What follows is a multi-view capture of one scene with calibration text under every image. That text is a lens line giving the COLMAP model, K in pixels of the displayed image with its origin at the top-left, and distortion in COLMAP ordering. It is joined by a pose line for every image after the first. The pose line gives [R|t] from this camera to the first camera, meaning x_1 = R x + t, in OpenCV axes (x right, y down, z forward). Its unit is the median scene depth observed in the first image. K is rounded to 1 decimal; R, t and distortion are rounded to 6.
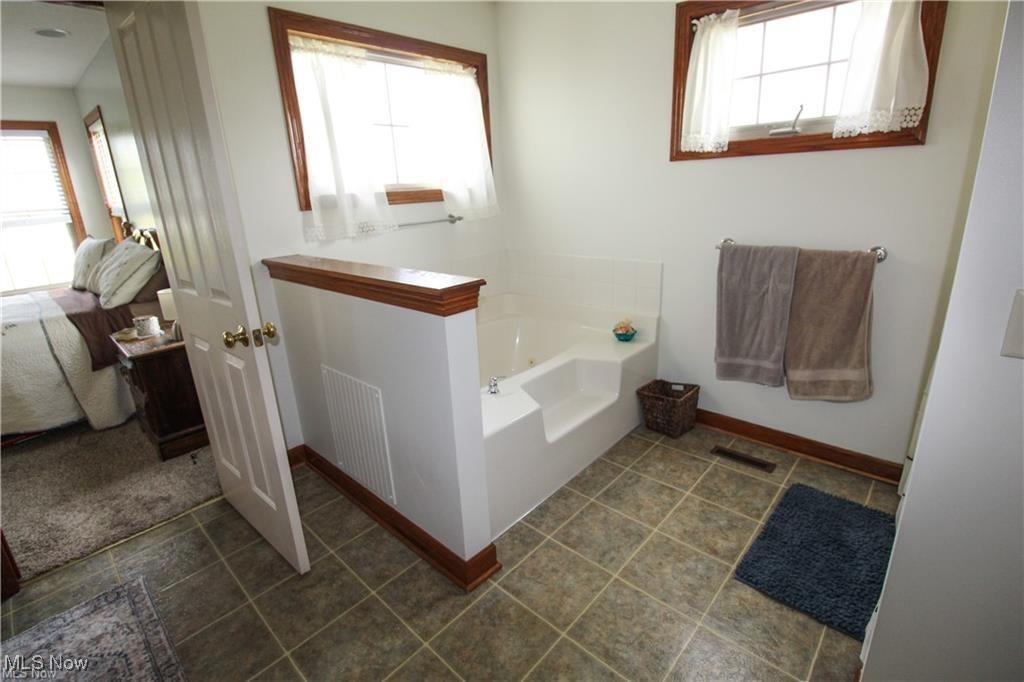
lens RADIAL K [[474.7, 0, 515.5], [0, 474.7, 327.3], [0, 0, 1]] dist [0.001445, -0.013291]
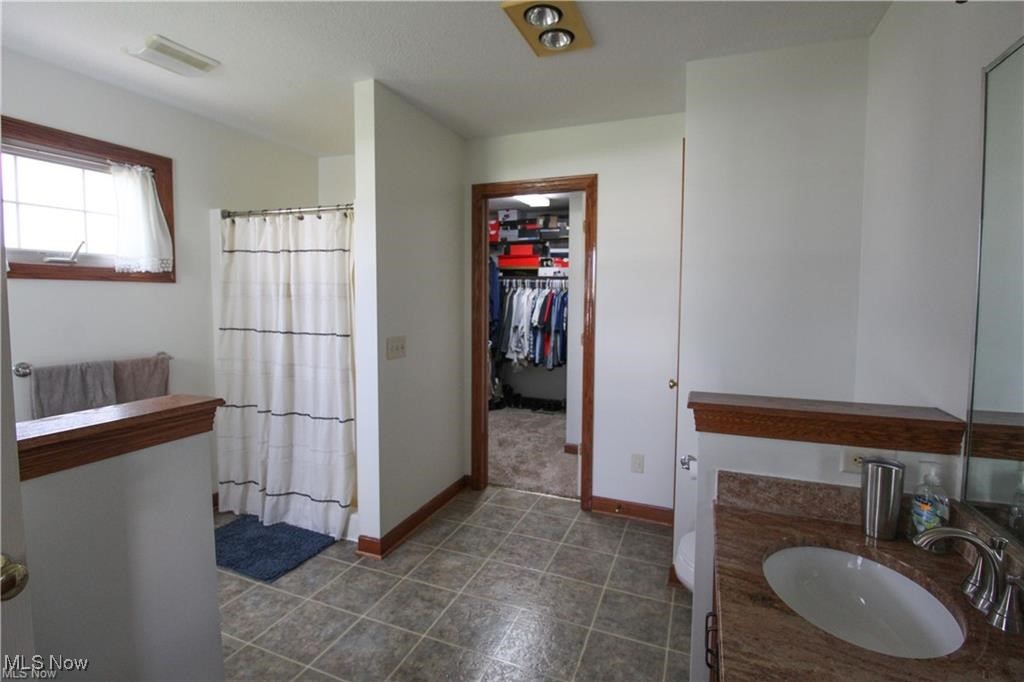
lens RADIAL K [[474.7, 0, 515.5], [0, 474.7, 327.3], [0, 0, 1]] dist [0.001445, -0.013291]
pose [[-0.359290, -0.013782, 0.933124, -0.896457], [0.277445, 0.953103, 0.120905, -0.117563], [-0.891030, 0.302331, -0.338617, 0.527218]]
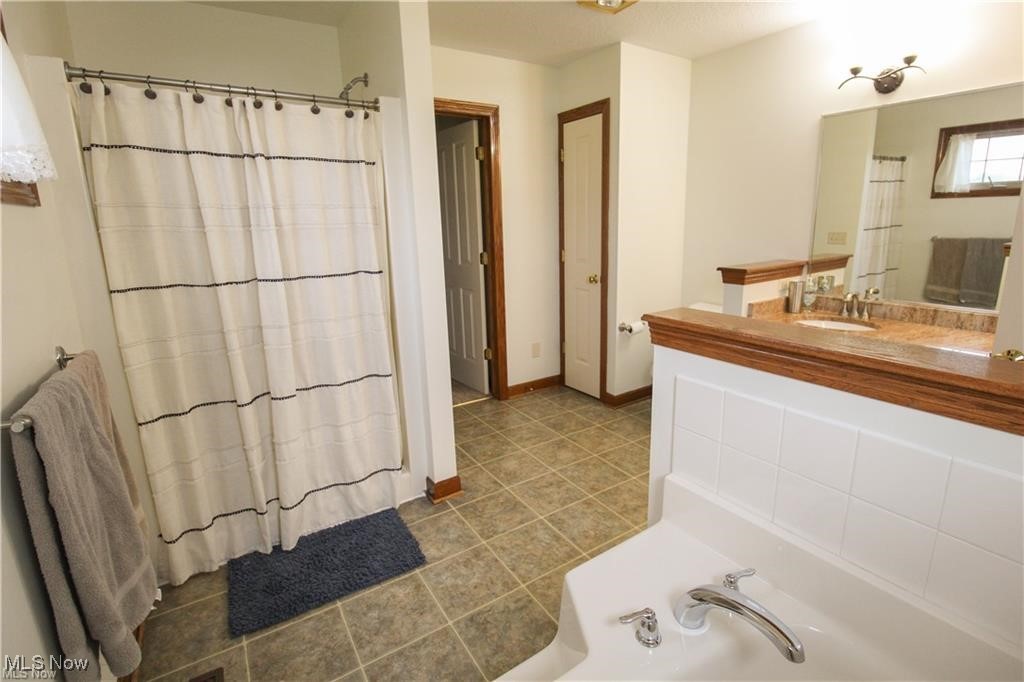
lens RADIAL K [[474.7, 0, 515.5], [0, 474.7, 327.3], [0, 0, 1]] dist [0.001445, -0.013291]
pose [[-0.965921, 0.017135, 0.258268, -0.049818], [0.140373, 0.873004, 0.467076, -0.421021], [-0.217465, 0.487412, -0.845659, 1.427195]]
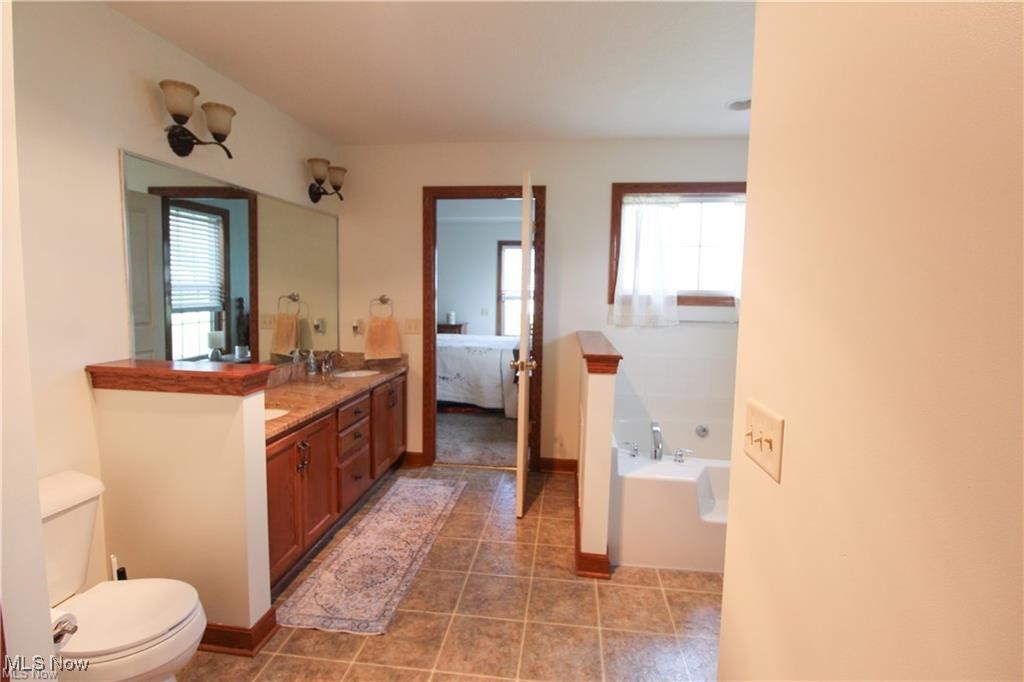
lens RADIAL K [[474.7, 0, 515.5], [0, 474.7, 327.3], [0, 0, 1]] dist [0.001445, -0.013291]
pose [[0.586484, 0.117682, -0.801366, 0.703596], [-0.273179, 0.960157, -0.058927, -0.005138], [0.762502, 0.253477, 0.595265, -0.124784]]
